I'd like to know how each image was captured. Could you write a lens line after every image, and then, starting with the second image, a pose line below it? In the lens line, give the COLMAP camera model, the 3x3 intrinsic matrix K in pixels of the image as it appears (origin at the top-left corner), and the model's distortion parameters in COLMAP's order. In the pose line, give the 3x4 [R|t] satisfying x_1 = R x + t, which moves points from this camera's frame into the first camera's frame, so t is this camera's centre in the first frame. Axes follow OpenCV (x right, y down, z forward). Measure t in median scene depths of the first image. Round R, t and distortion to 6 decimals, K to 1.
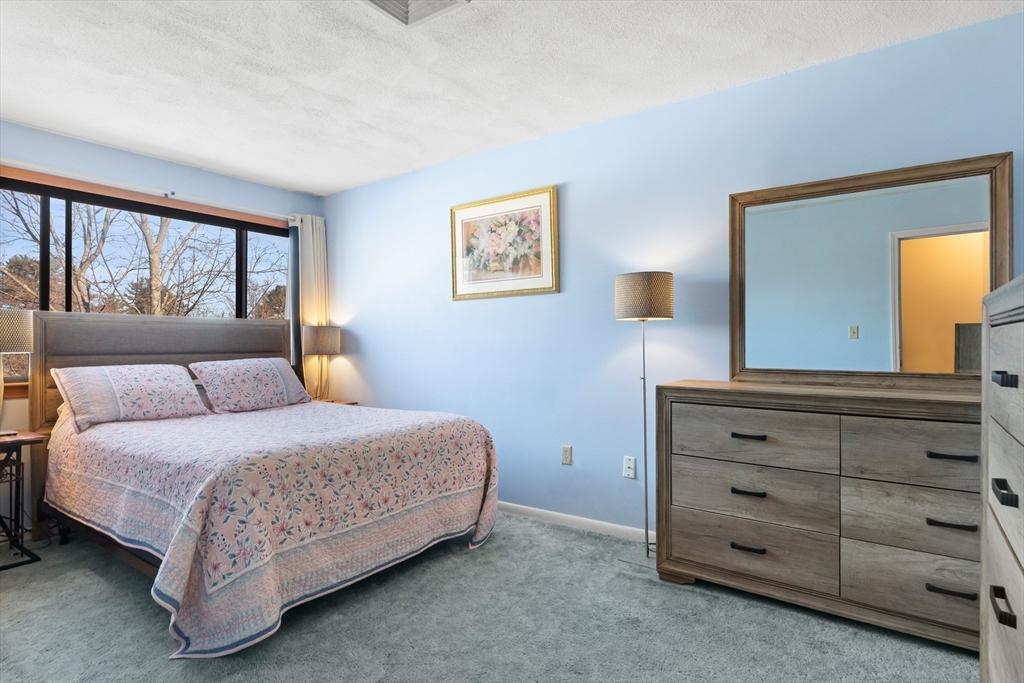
lens RADIAL K [[556.0, 0, 512.0], [0, 556.0, 341.5], [0, 0, 1]] dist [0.000287, 0.000034]
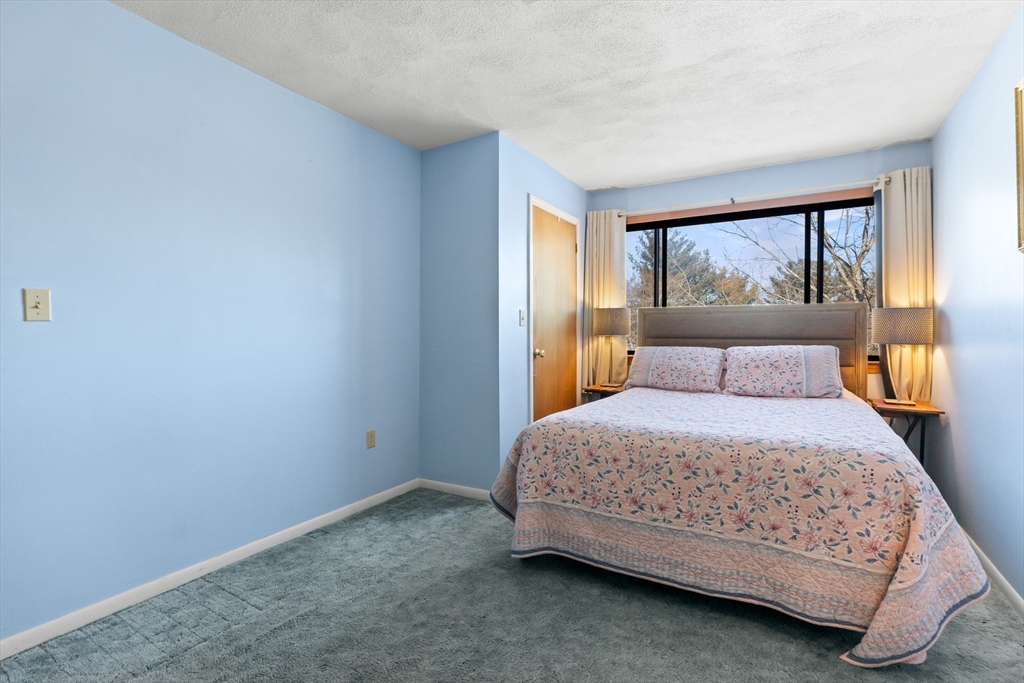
lens RADIAL K [[467.4, 0, 512.0], [0, 467.4, 341.5], [0, 0, 1]] dist [-0.000634, 0.000087]
pose [[0.086597, 0.026242, -0.995898, 0.429135], [0.004823, 0.999630, 0.026760, -0.000415], [0.996232, -0.007121, 0.086438, 0.615228]]
